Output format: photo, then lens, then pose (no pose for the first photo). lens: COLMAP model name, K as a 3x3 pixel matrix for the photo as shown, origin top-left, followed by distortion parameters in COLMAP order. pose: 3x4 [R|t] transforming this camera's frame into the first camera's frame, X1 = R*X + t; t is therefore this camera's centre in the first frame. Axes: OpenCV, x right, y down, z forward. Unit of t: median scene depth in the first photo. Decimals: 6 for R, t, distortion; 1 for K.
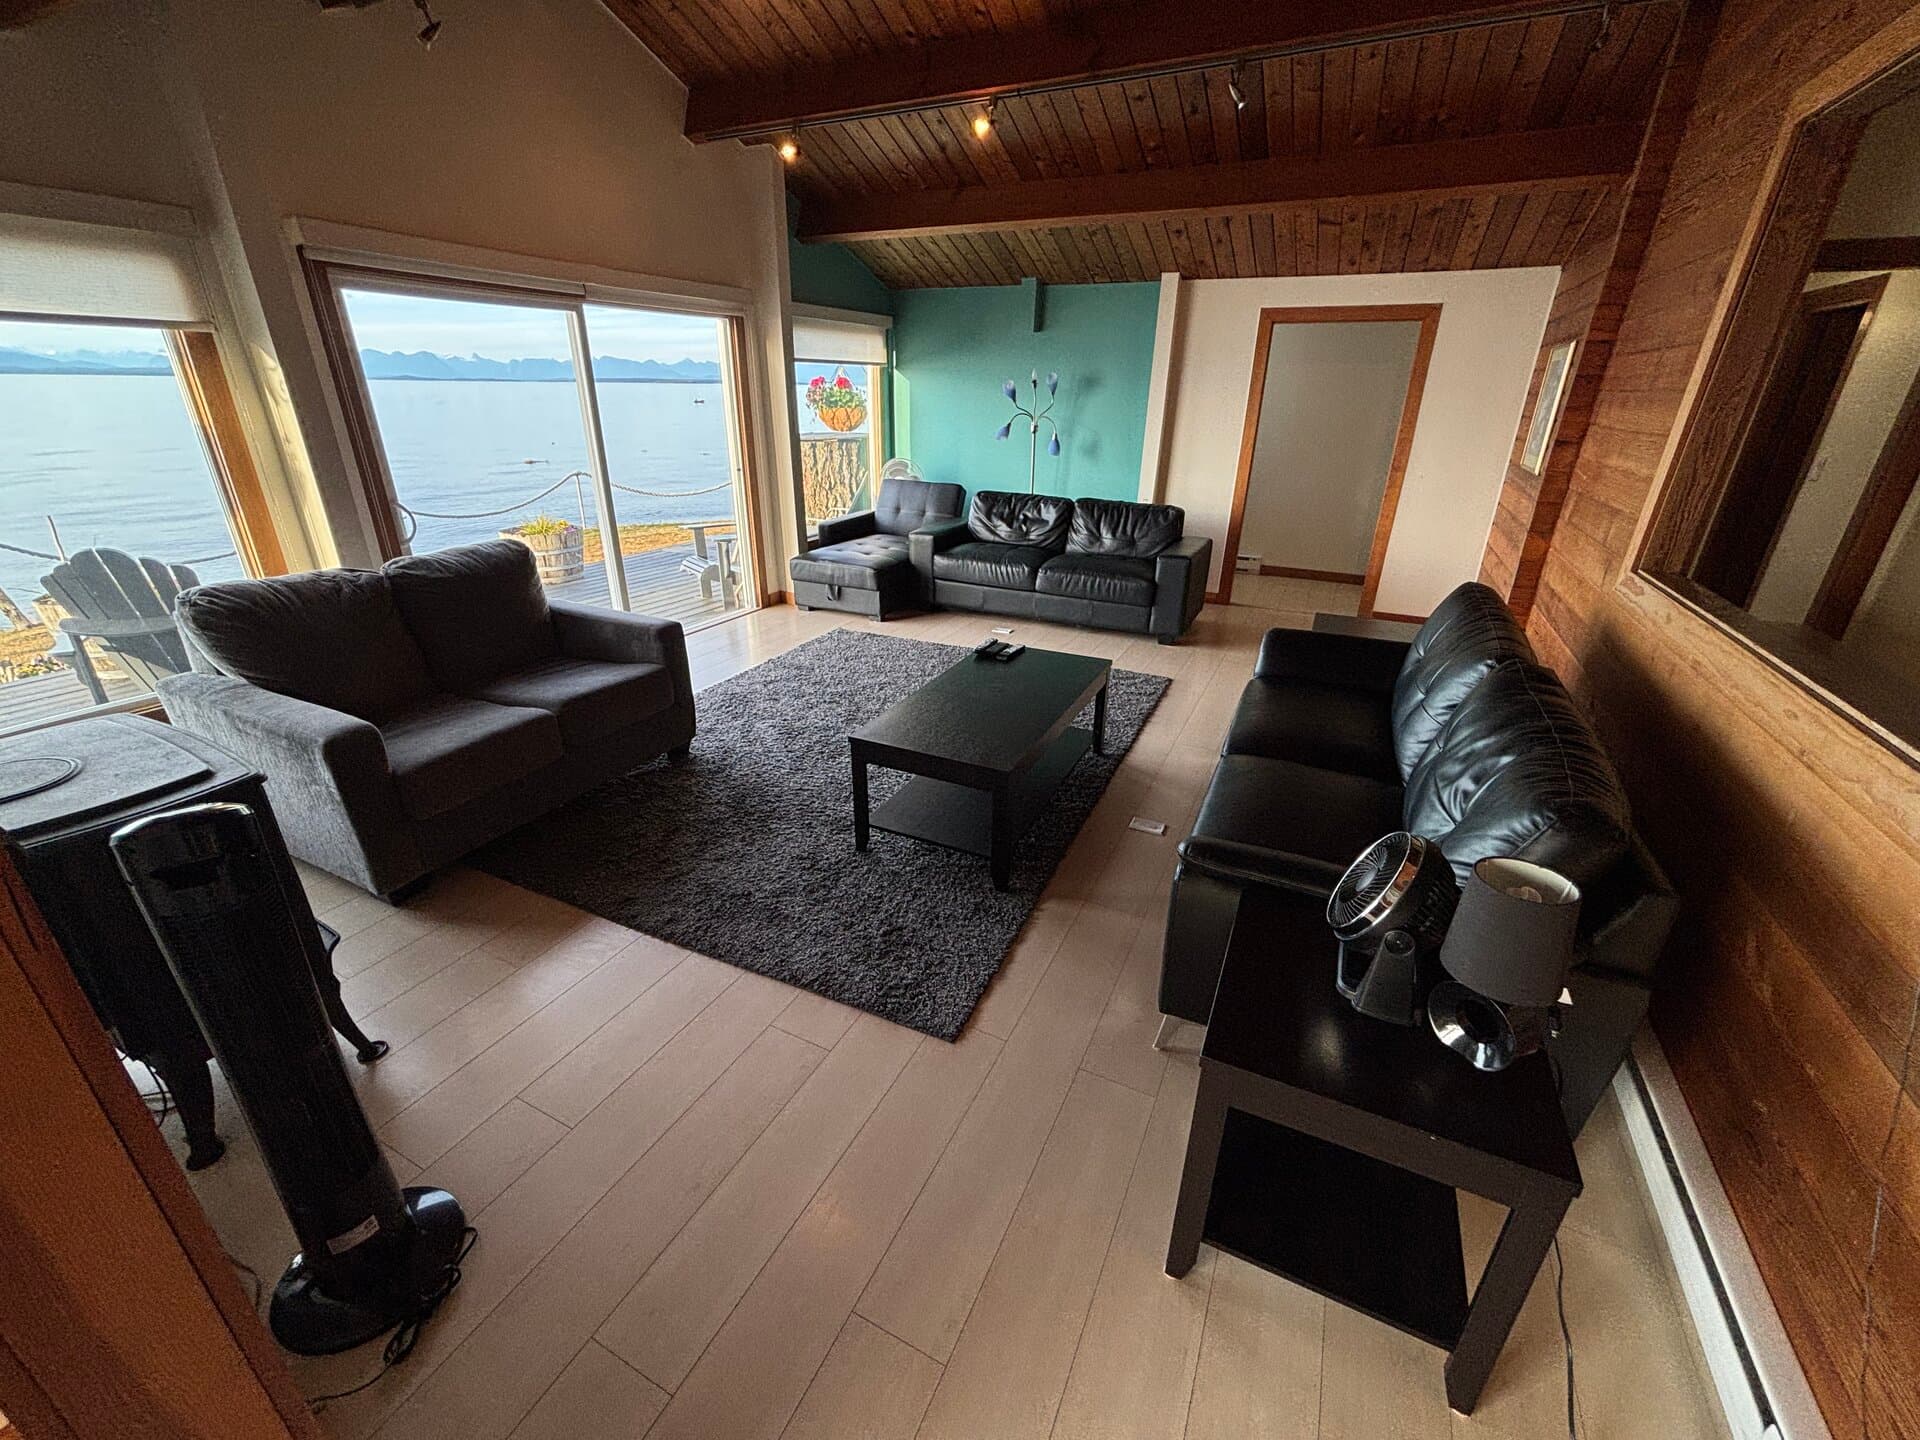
lens RADIAL K [[779.5, 0, 963.4], [0, 779.5, 724.7], [0, 0, 1]] dist [0.000809, 0.000110]
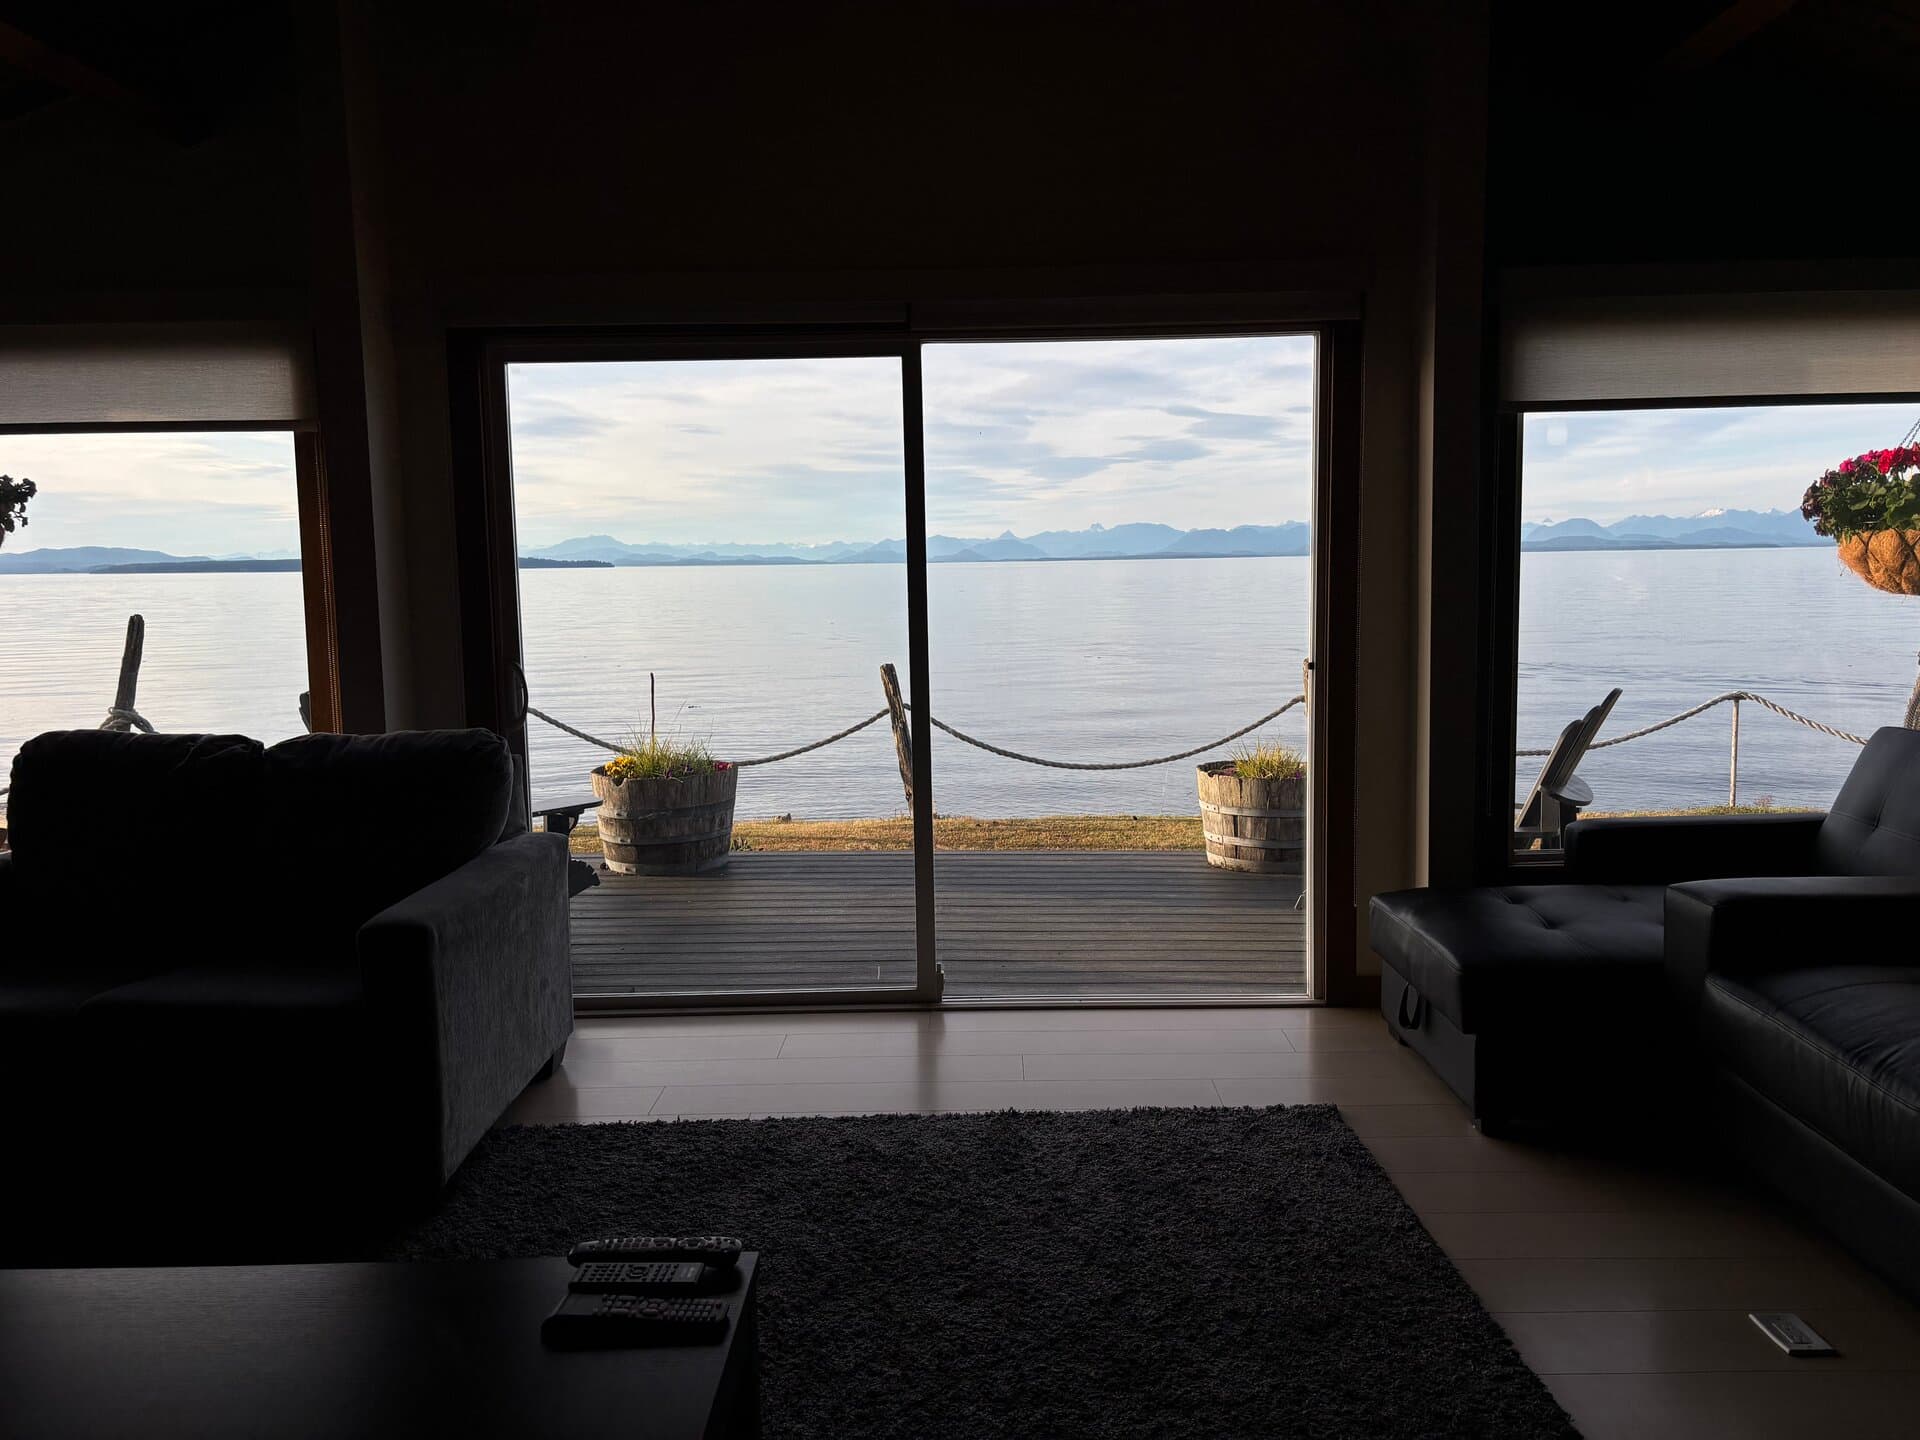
lens RADIAL K [[1433.6, 0, 960.0], [0, 1433.6, 720.0], [0, 0, 1]] dist [0.101100, -0.124841]
pose [[0.432099, 0.074740, -0.898724, 0.424622], [-0.337268, 0.937638, -0.084179, -0.223876], [0.836386, 0.339484, 0.430359, 0.683849]]
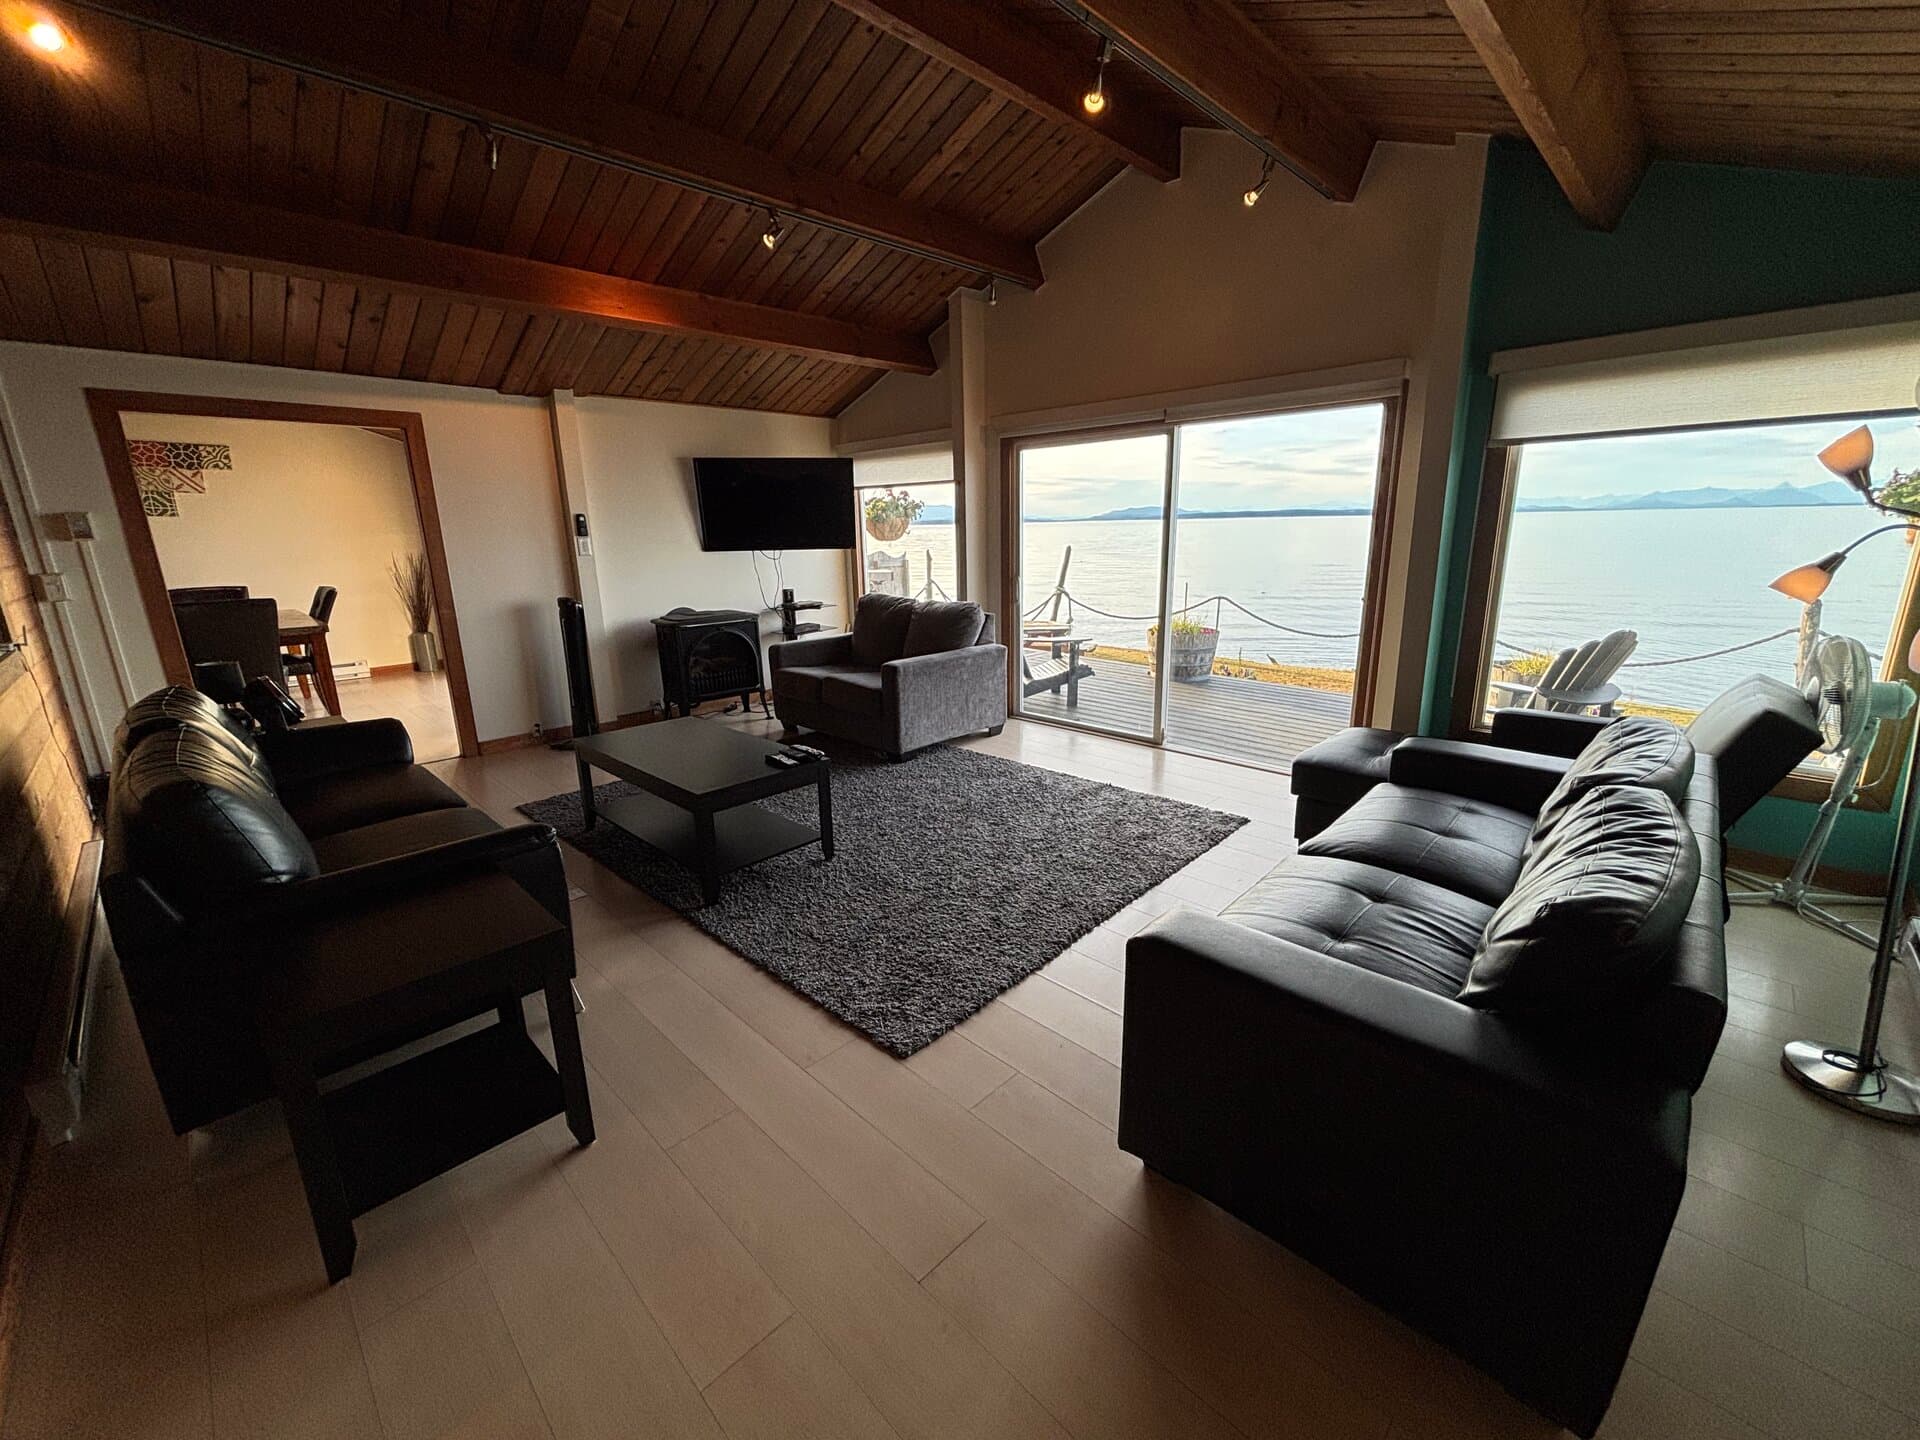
lens RADIAL K [[779.5, 0, 963.4], [0, 779.5, 724.7], [0, 0, 1]] dist [0.000809, 0.000110]
pose [[-0.315886, 0.227771, -0.921052, 0.698541], [-0.365604, 0.866572, 0.339687, -0.438961], [0.875528, 0.444043, -0.190464, 1.129834]]
